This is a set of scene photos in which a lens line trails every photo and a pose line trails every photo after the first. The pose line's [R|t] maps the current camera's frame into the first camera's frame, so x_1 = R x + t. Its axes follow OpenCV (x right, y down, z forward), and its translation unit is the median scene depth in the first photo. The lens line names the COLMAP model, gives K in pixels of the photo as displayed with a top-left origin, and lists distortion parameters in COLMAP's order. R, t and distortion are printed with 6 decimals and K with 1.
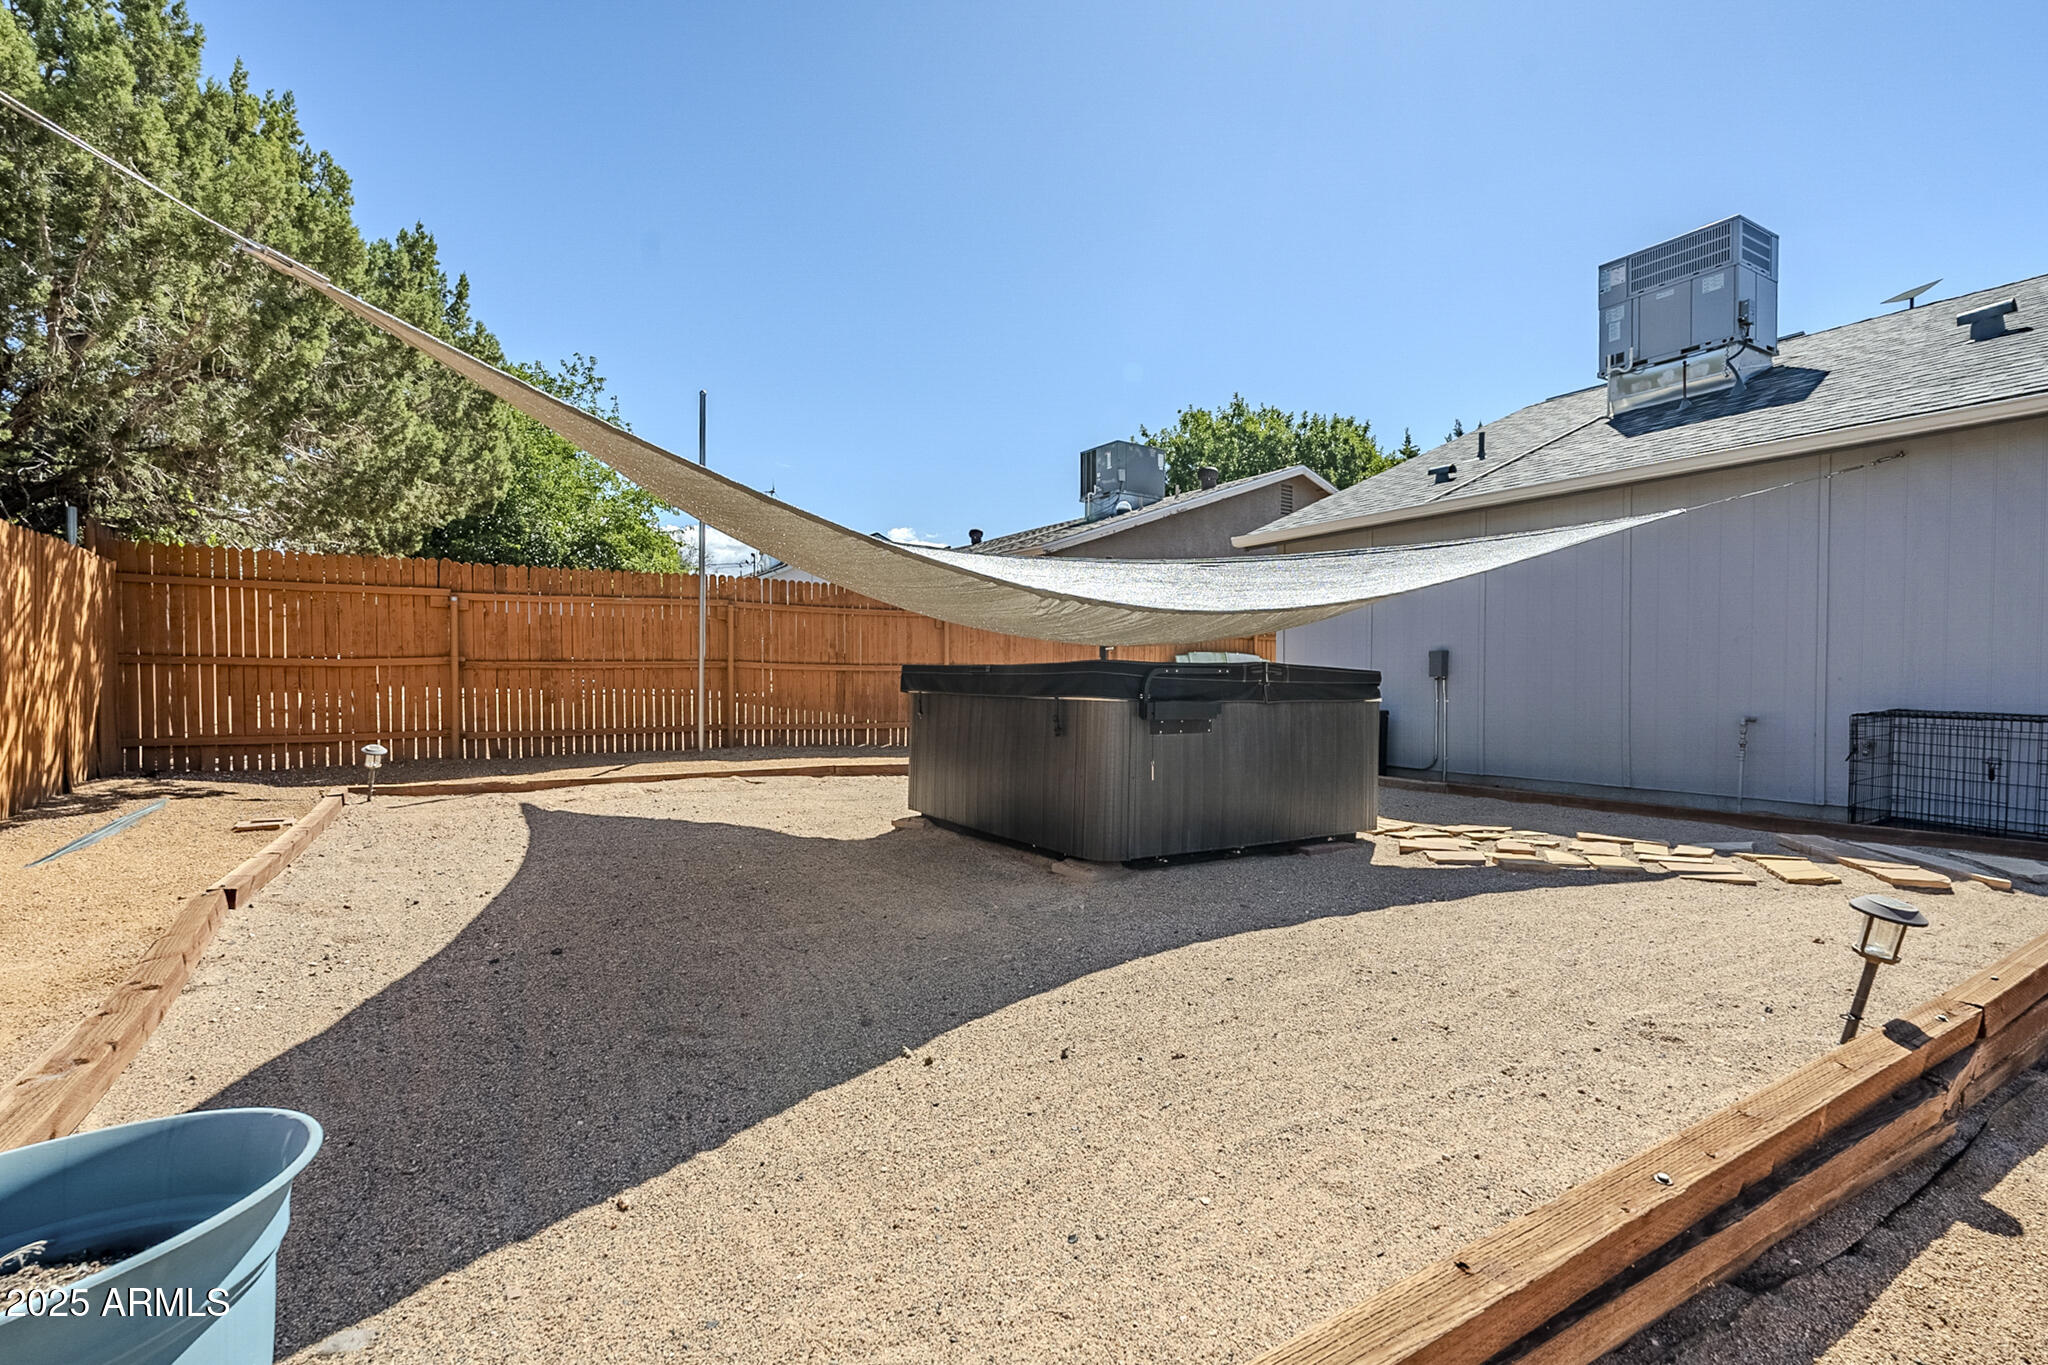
lens RADIAL K [[923.8, 0, 1018.3], [0, 923.8, 690.9], [0, 0, 1]] dist [-0.002665, 0.000158]
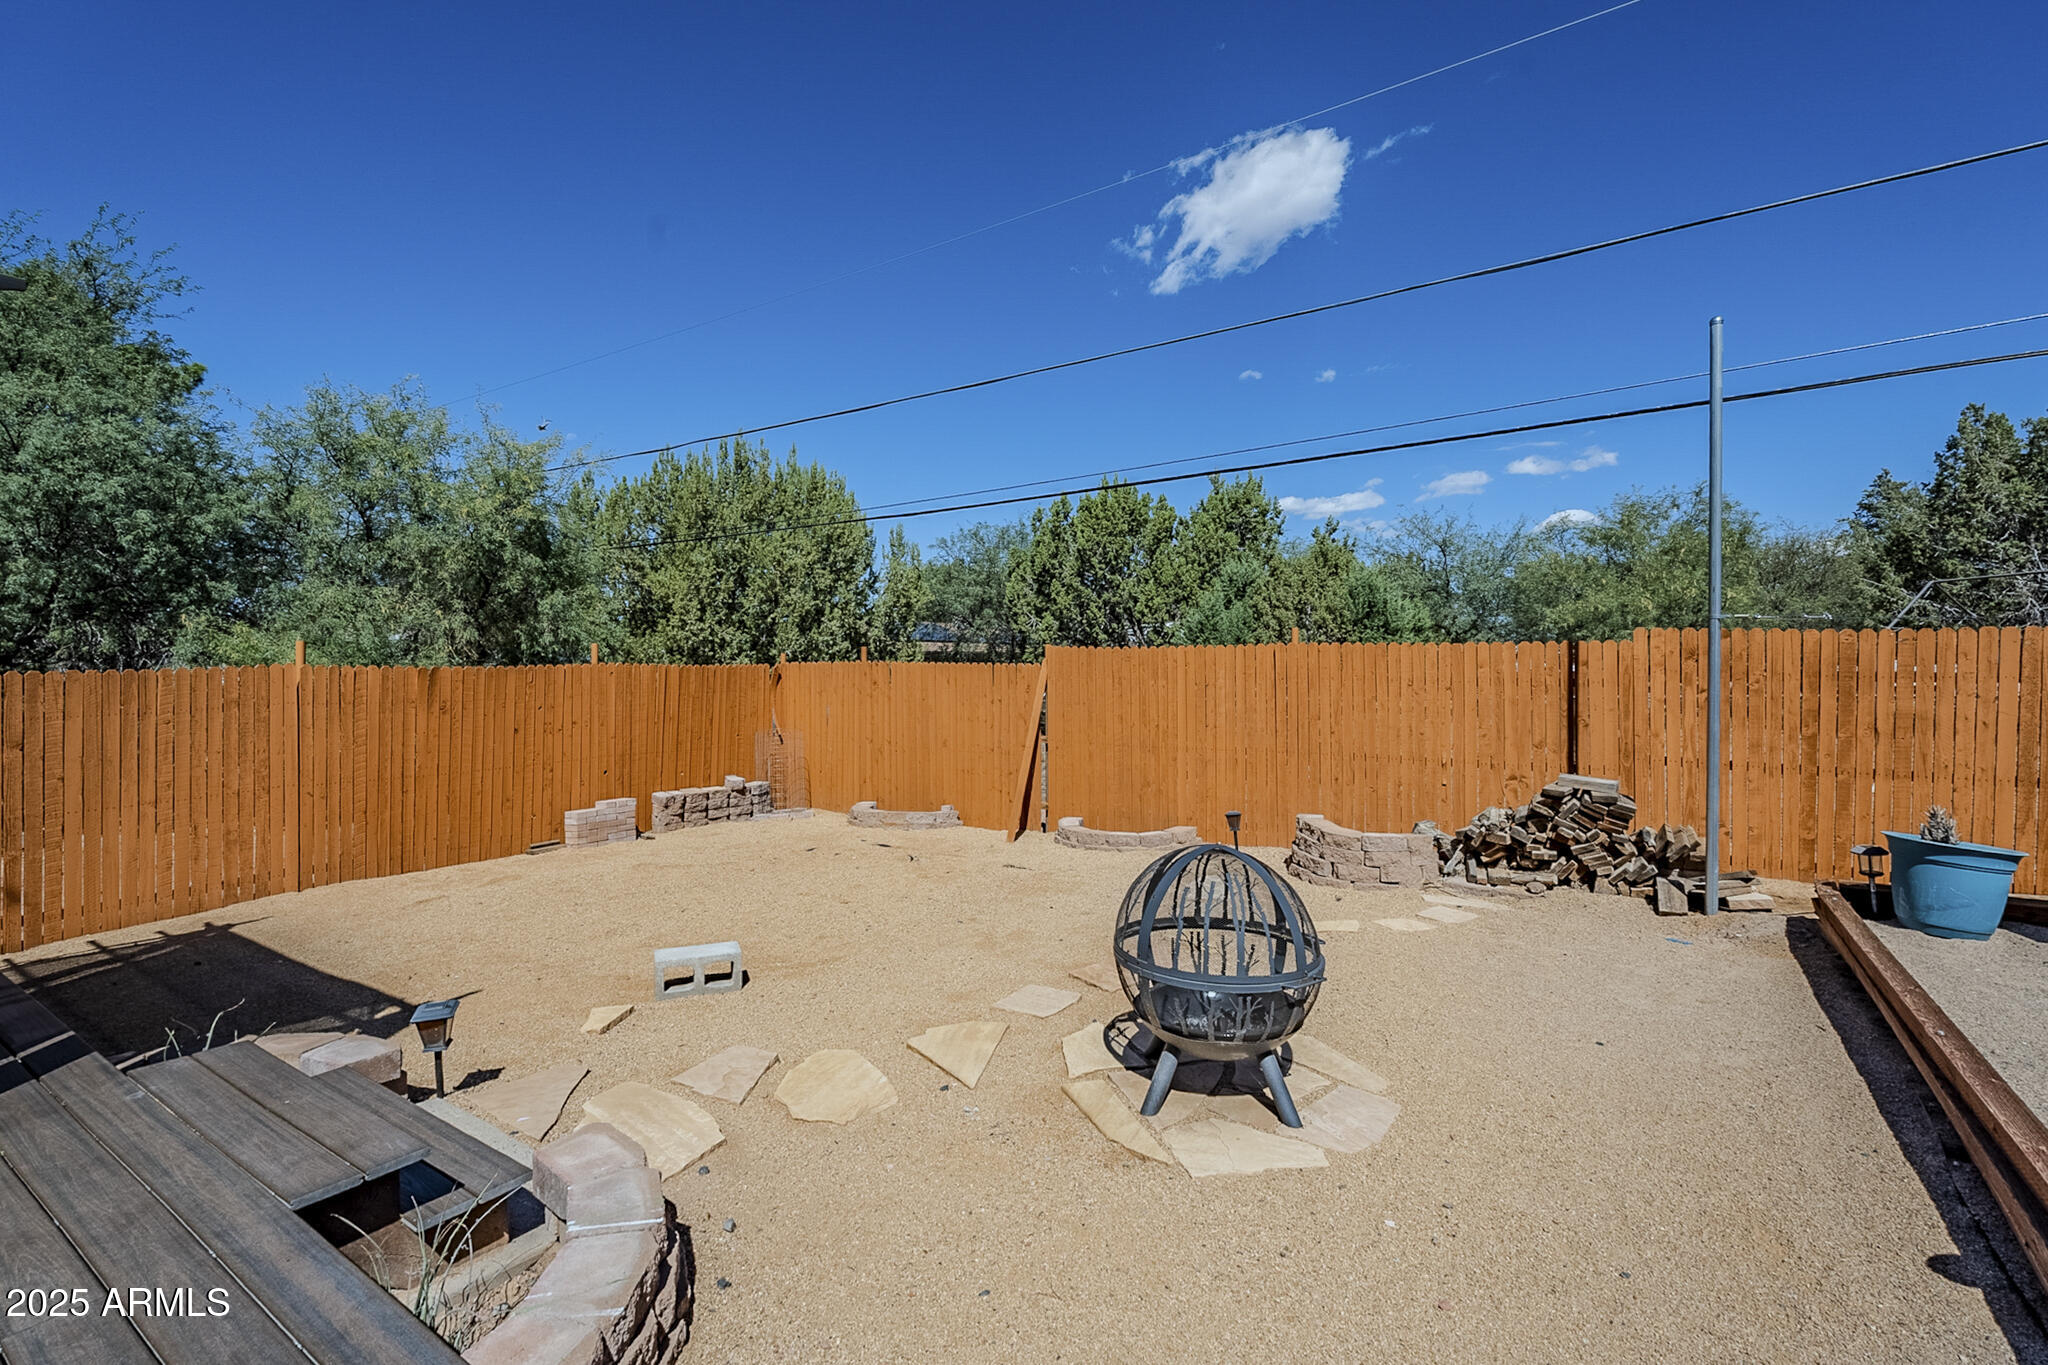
lens RADIAL K [[923.8, 0, 1016.6], [0, 923.8, 668.6], [0, 0, 1]] dist [-0.002665, 0.000158]
pose [[-0.907362, -0.001089, -0.420348, 0.512531], [-0.011792, 0.999669, 0.022866, -0.038809], [0.420184, 0.025705, -0.907075, 0.300940]]
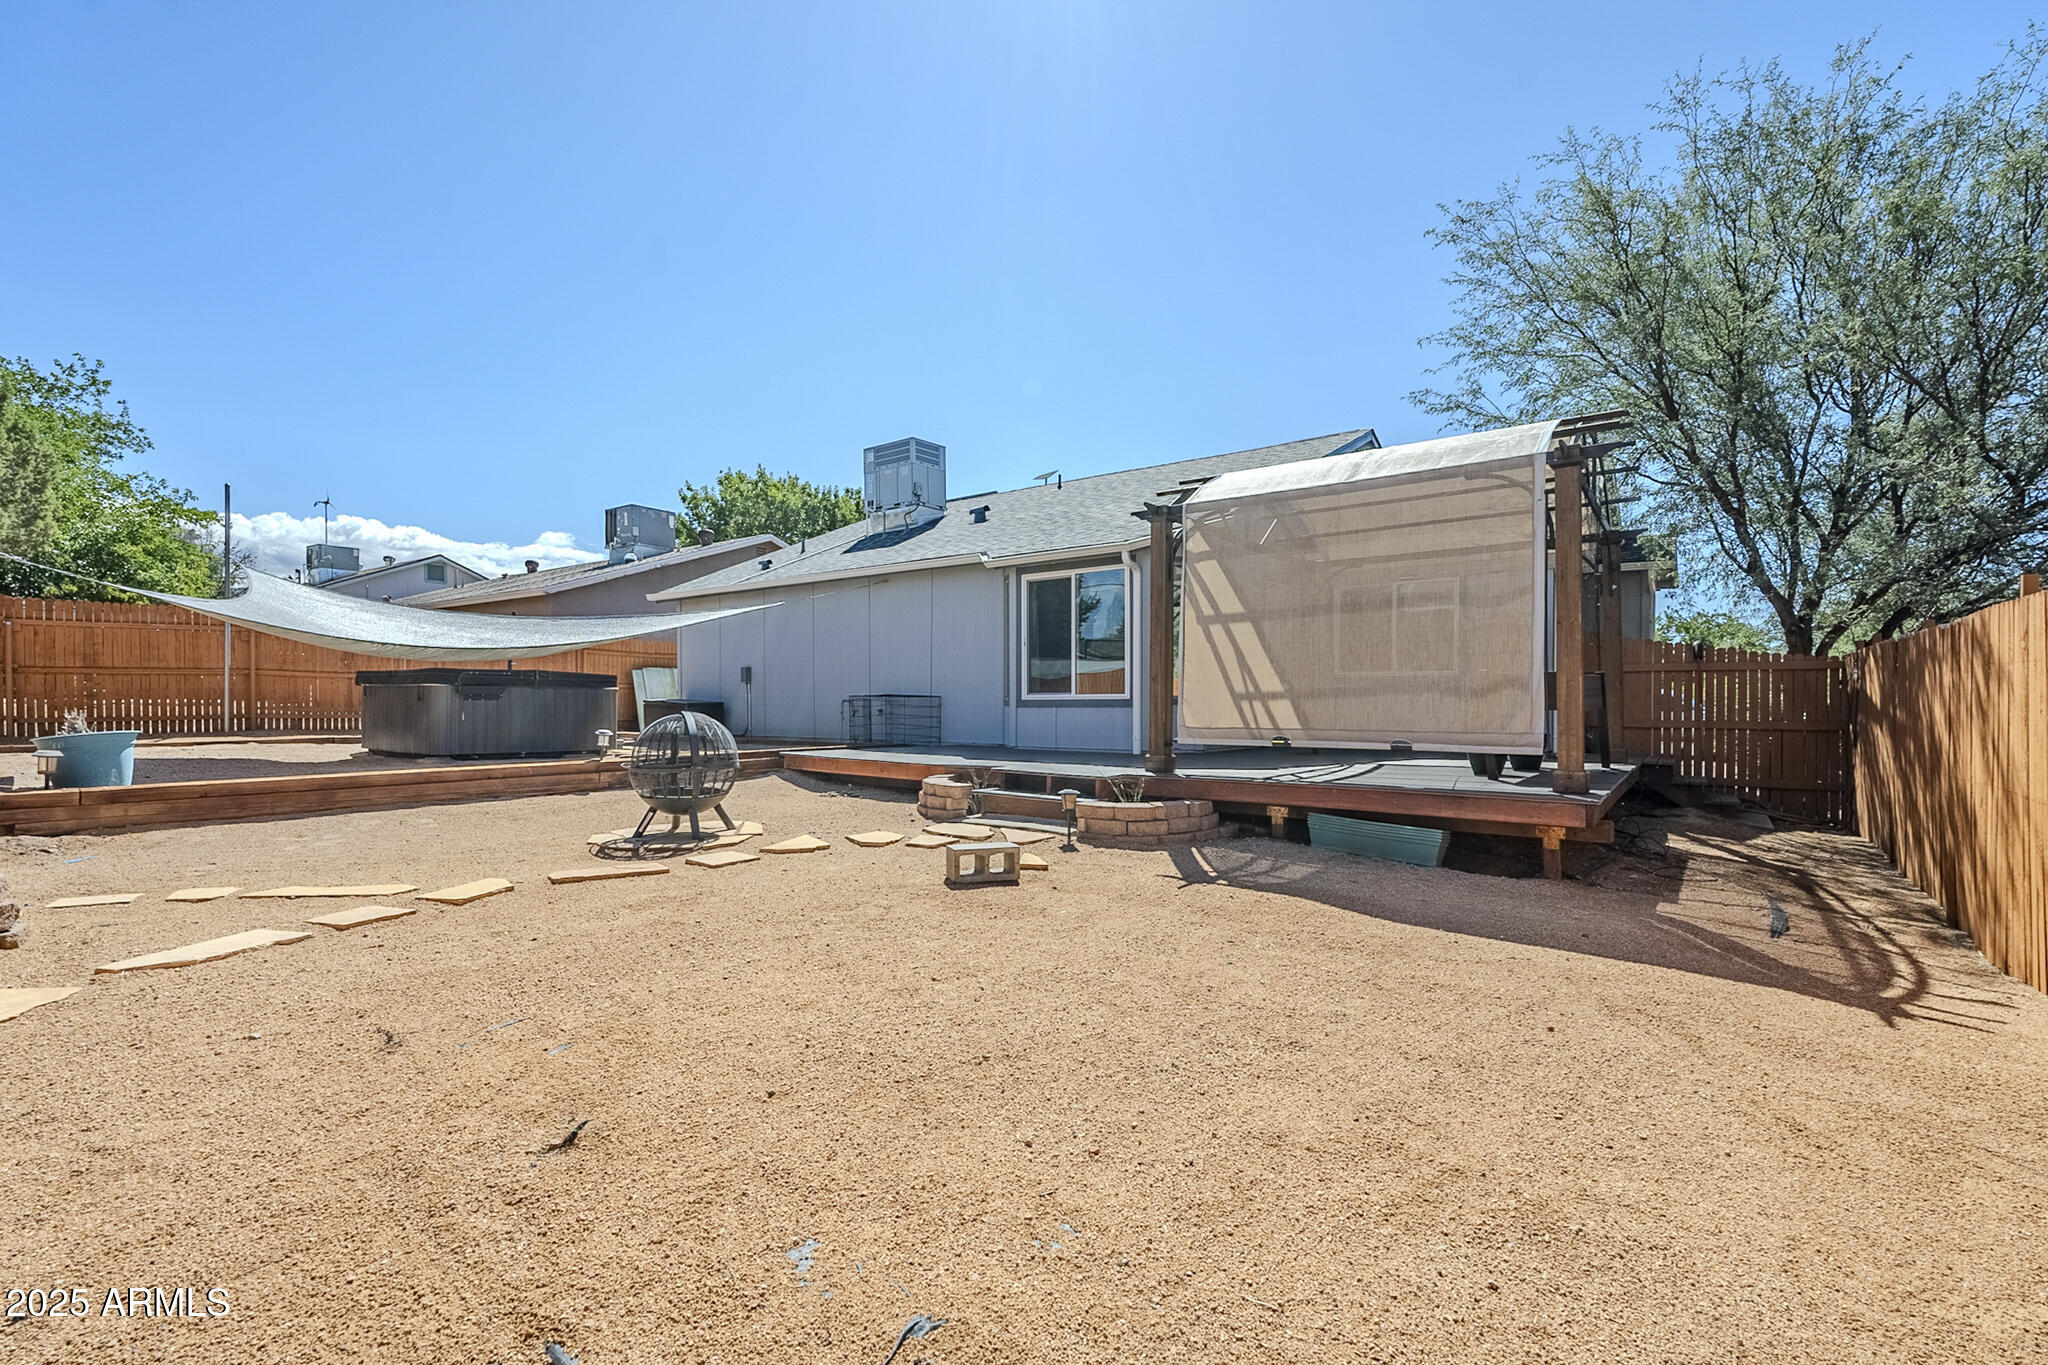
lens RADIAL K [[923.8, 0, 1025.2], [0, 923.8, 710.0], [0, 0, 1]] dist [-0.002665, 0.000158]
pose [[0.931770, -0.005342, 0.363009, 0.279567], [0.005435, 0.999985, 0.000765, 0.035379], [-0.363008, 0.001260, 0.931785, -0.750535]]
